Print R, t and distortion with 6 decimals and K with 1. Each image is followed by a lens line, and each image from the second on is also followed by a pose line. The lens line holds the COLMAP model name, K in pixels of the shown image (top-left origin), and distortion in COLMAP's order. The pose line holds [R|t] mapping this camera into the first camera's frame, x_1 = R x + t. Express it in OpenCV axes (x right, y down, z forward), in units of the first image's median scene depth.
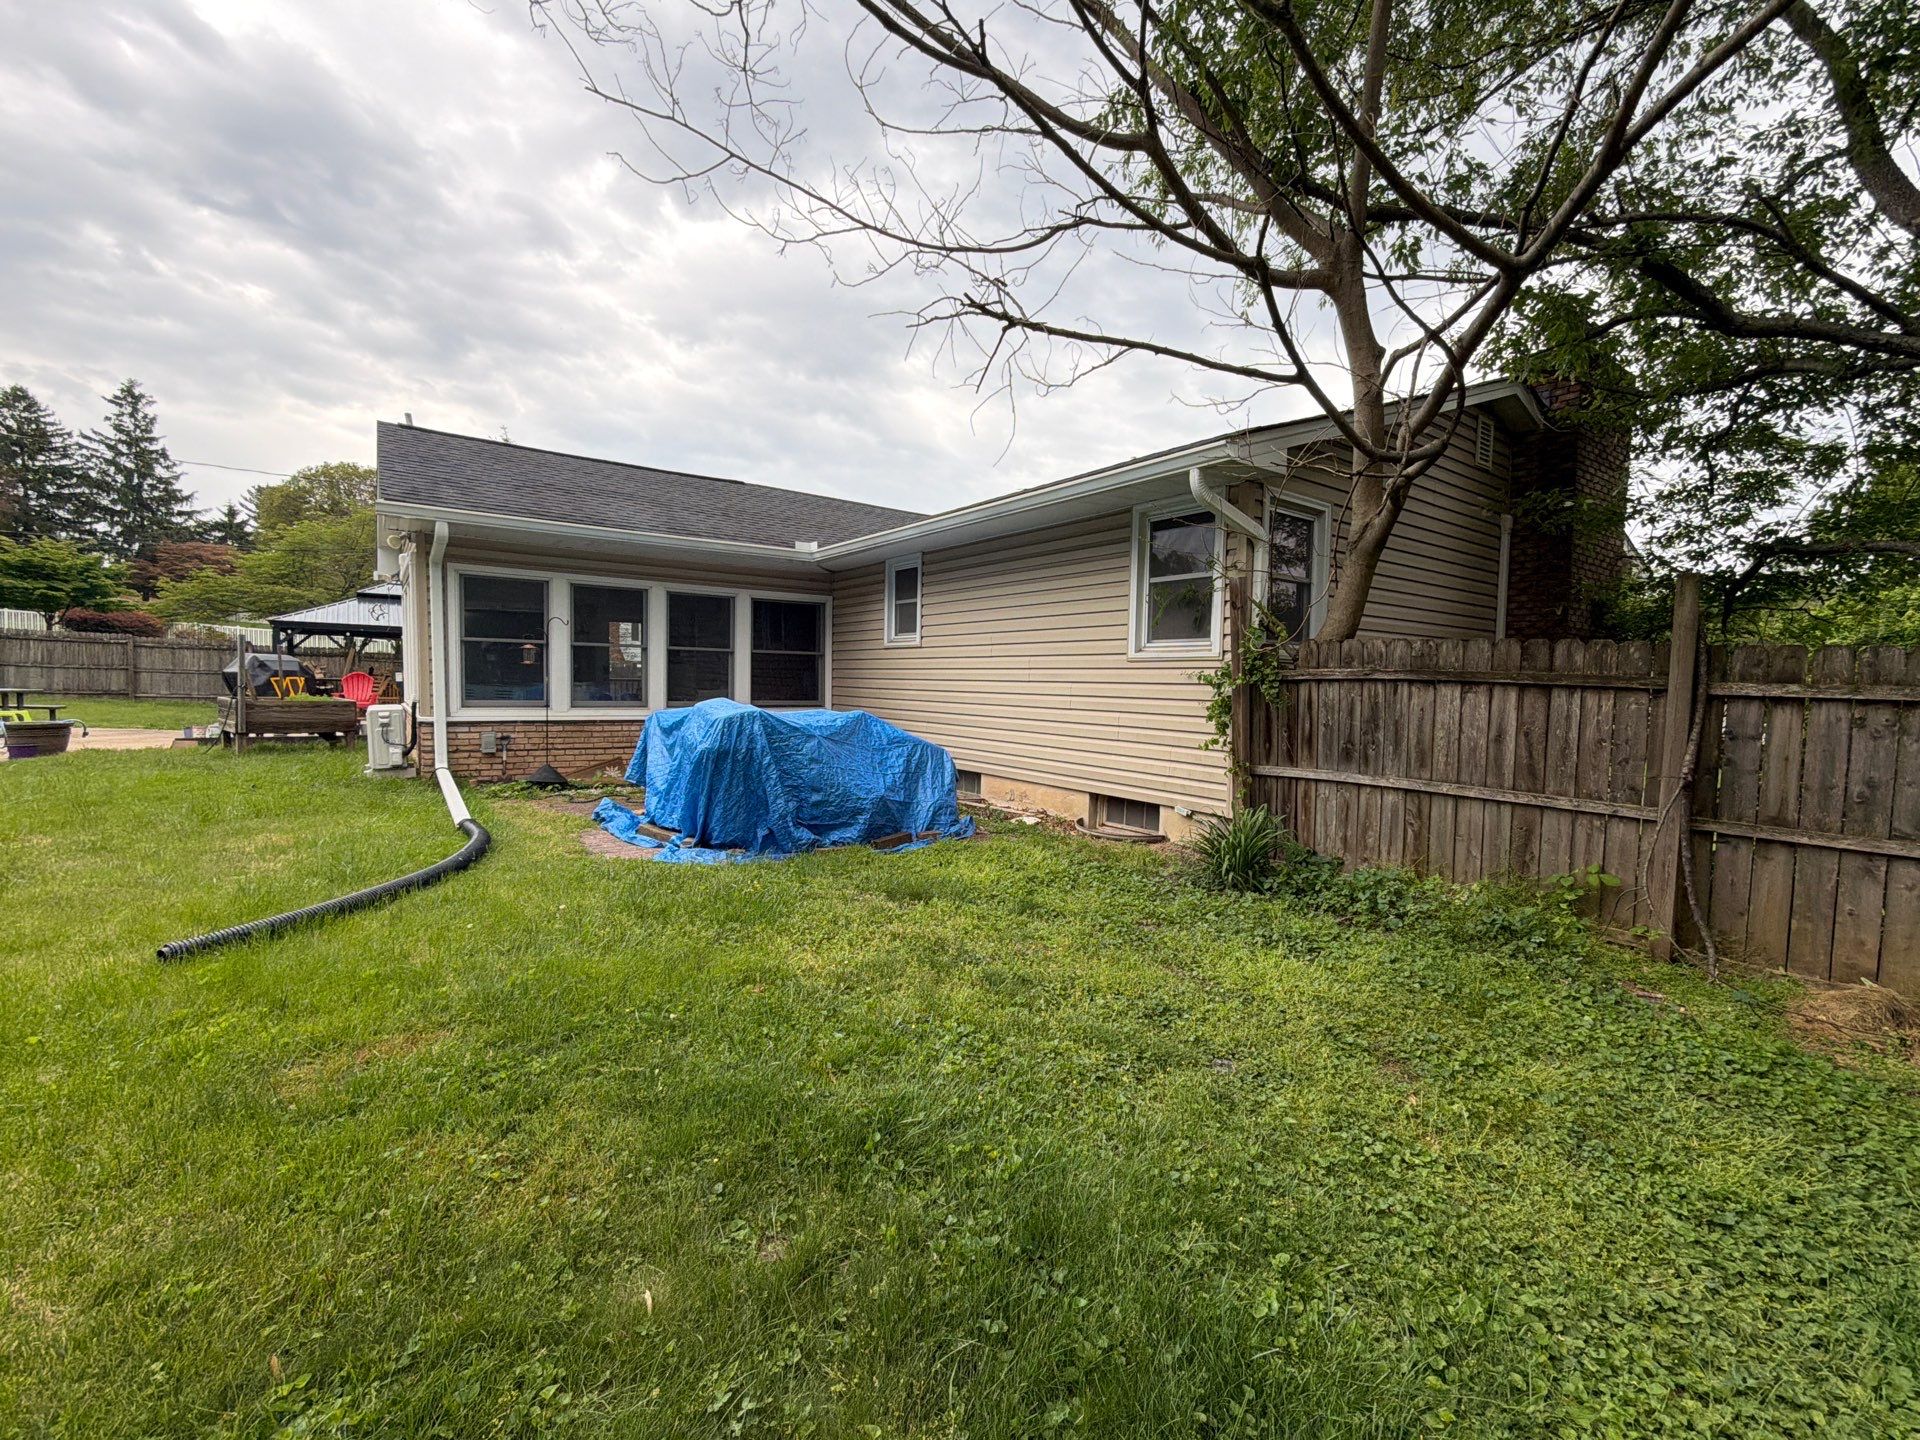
lens RADIAL K [[765.0, 0, 965.2], [0, 765.0, 715.2], [0, 0, 1]] dist [0.000660, -0.000092]
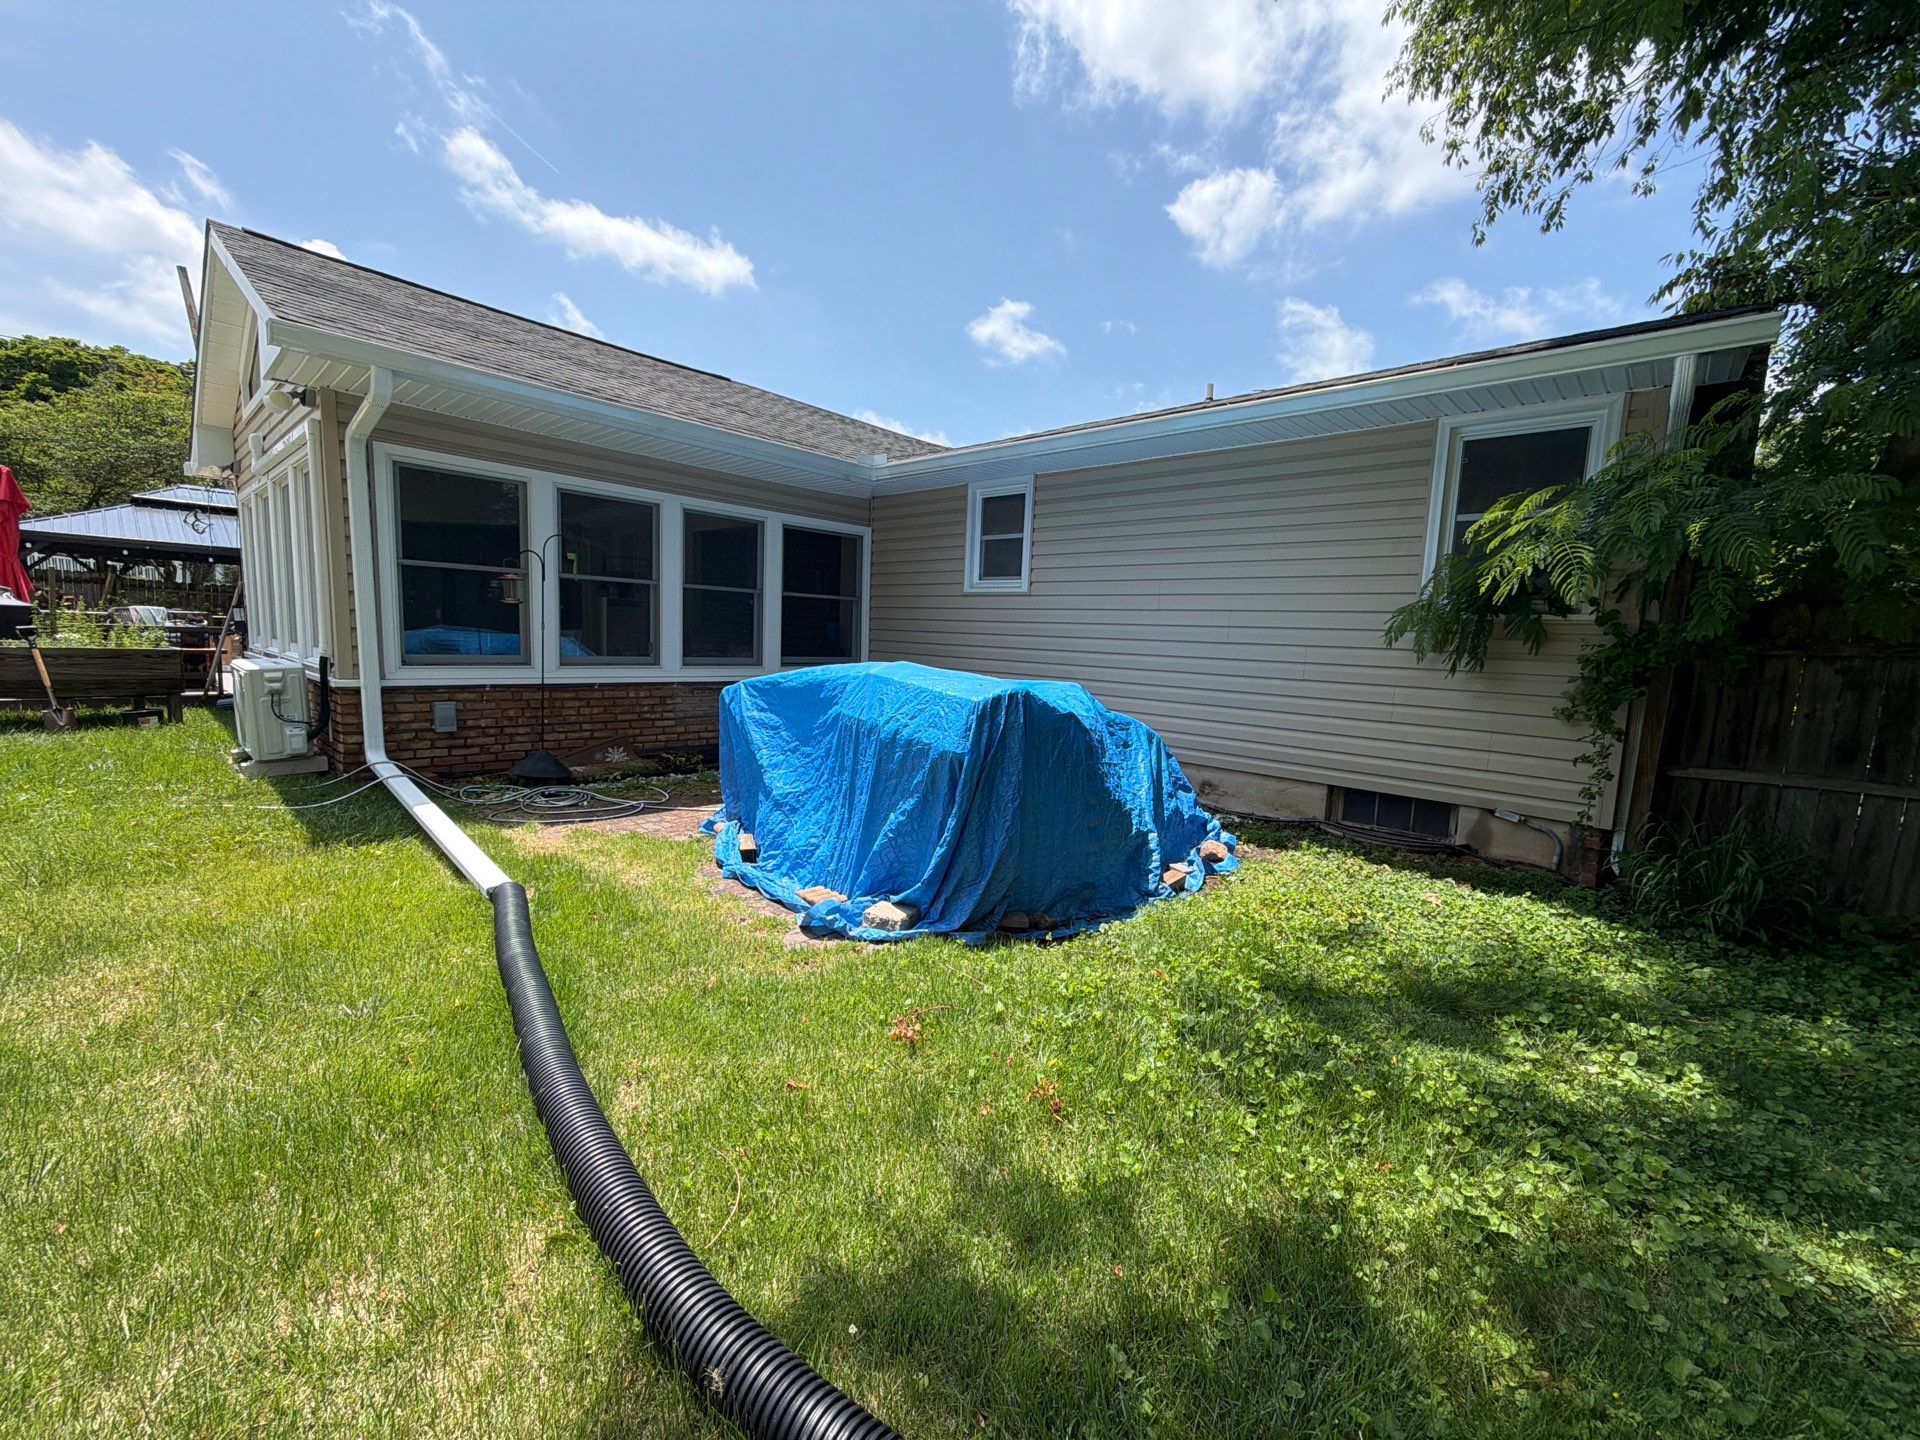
lens RADIAL K [[765.0, 0, 965.2], [0, 765.0, 715.2], [0, 0, 1]] dist [0.000660, -0.000092]
pose [[0.981835, -0.001108, 0.189731, -0.299987], [-0.011392, 0.997835, 0.064777, -0.016611], [-0.189392, -0.065762, 0.979697, 0.244061]]
